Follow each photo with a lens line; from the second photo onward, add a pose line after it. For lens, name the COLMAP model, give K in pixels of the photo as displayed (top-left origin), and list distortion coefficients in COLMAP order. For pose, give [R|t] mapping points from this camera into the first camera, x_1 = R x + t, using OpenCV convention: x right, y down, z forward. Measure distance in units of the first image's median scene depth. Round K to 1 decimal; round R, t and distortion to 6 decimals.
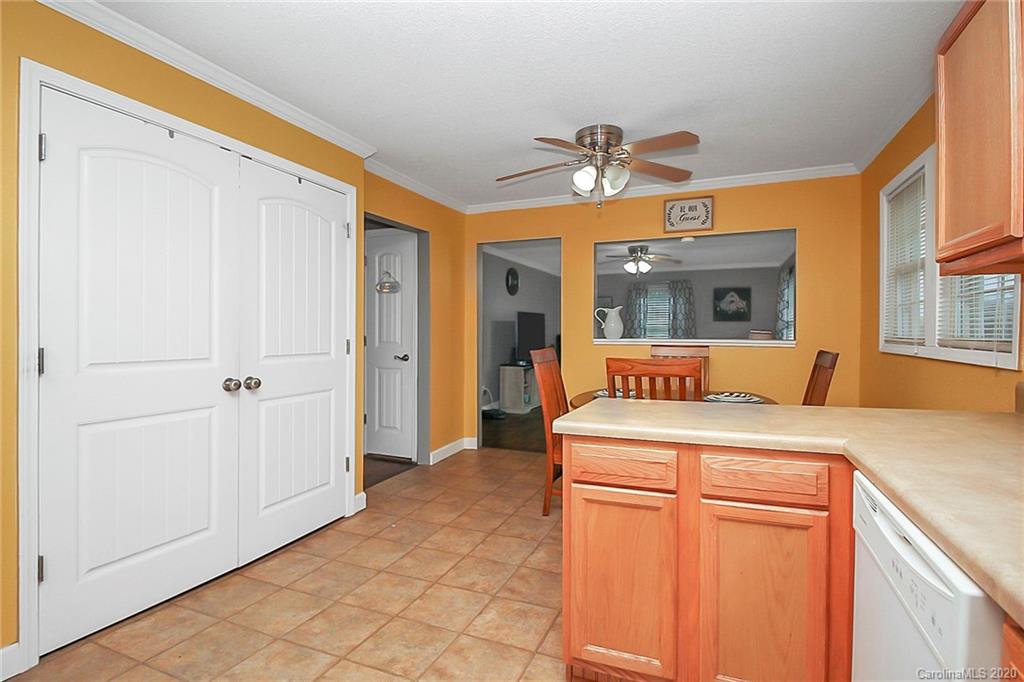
lens RADIAL K [[485.7, 0, 512.5], [0, 485.7, 342.4], [0, 0, 1]] dist [-0.005295, -0.007471]
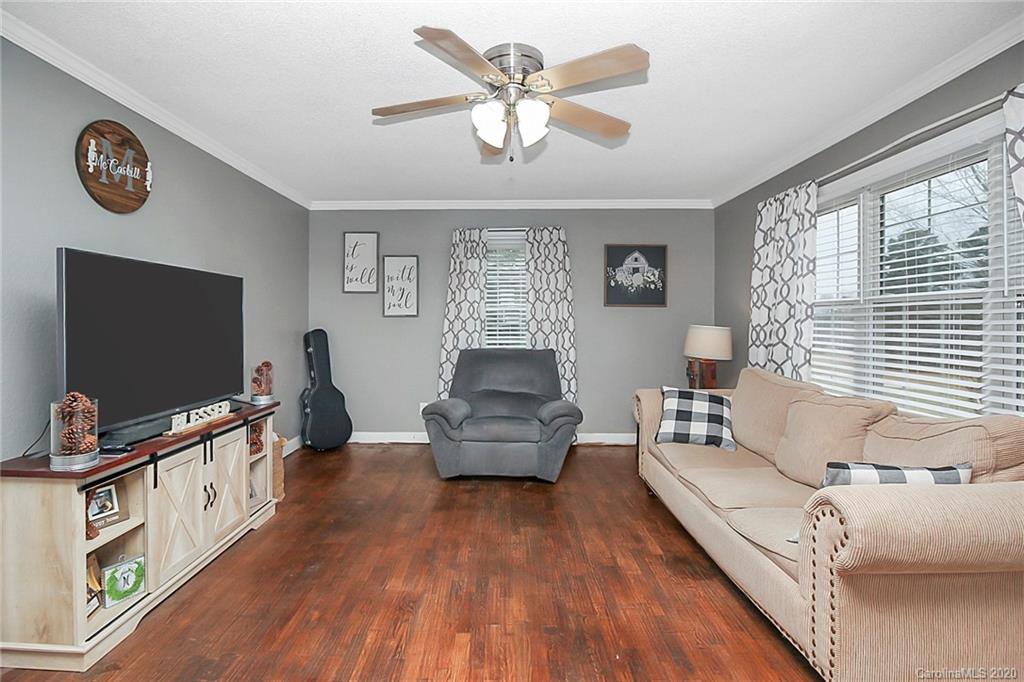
lens RADIAL K [[485.7, 0, 494.4], [0, 485.7, 320.7], [0, 0, 1]] dist [-0.005295, -0.007471]
pose [[0.929832, 0.001740, 0.367979, 0.257716], [0.007689, 0.999679, -0.024155, -0.039124], [-0.367903, 0.025290, 0.929520, 1.253198]]
